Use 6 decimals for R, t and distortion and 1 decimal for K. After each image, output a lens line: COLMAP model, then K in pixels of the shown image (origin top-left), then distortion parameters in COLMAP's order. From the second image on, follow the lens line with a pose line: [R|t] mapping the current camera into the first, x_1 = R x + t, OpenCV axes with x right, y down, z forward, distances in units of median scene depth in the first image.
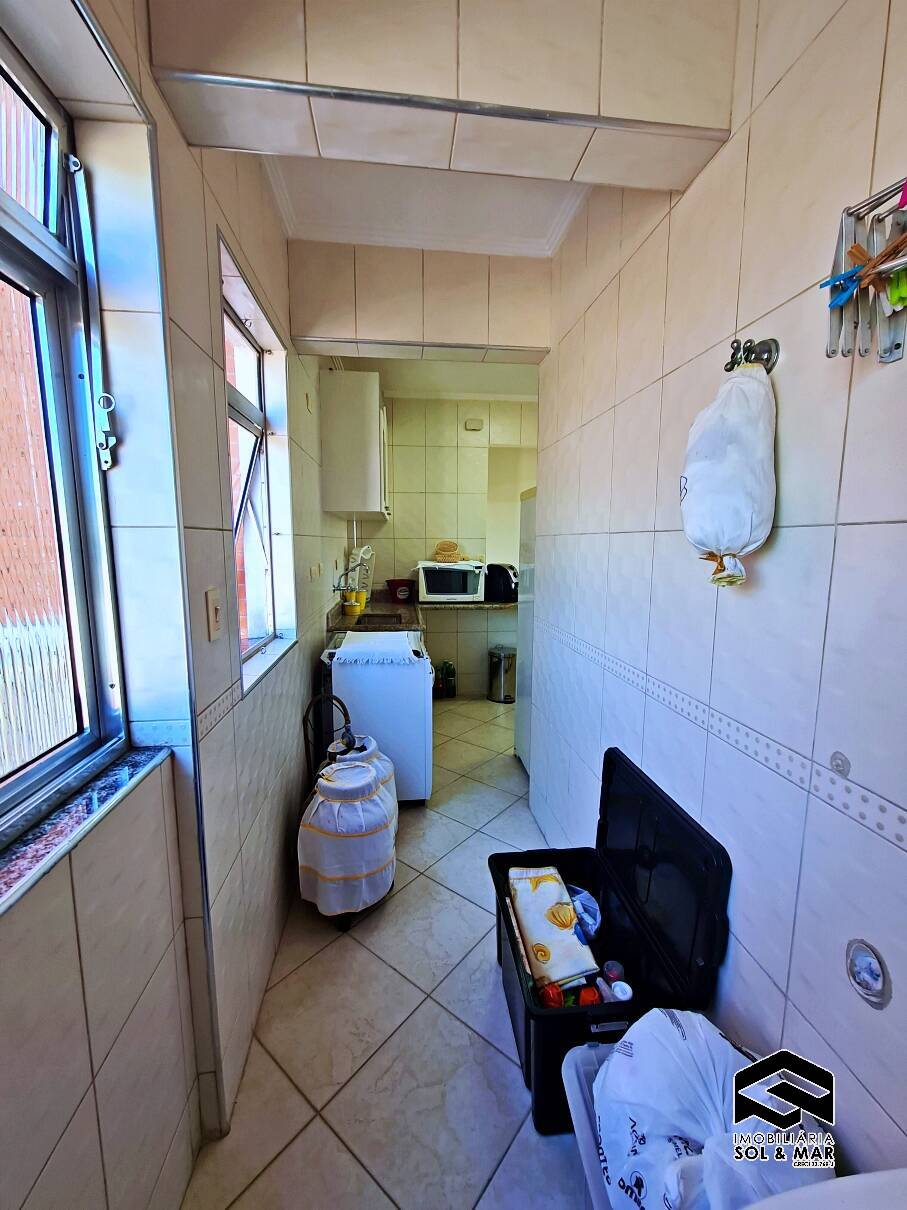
lens RADIAL K [[495.3, 0, 453.5], [0, 495.3, 605.0], [0, 0, 1]] dist [-0.001825, 0.000289]
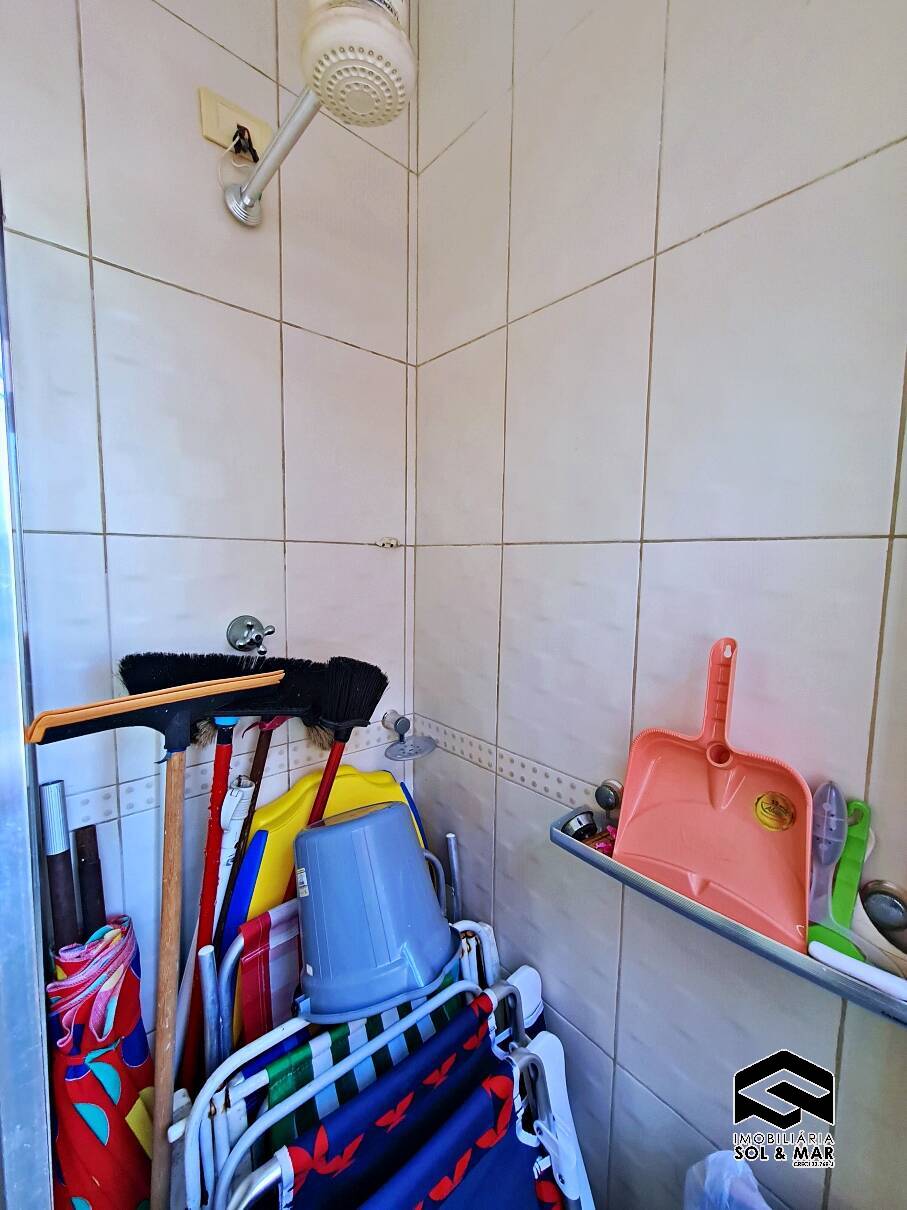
lens RADIAL K [[495.3, 0, 453.5], [0, 495.3, 605.0], [0, 0, 1]] dist [-0.001825, 0.000289]
pose [[0.820278, -0.042413, 0.570390, -0.034459], [0.059101, 0.998194, -0.010770, -0.039030], [-0.568904, 0.042545, 0.821303, 0.317344]]
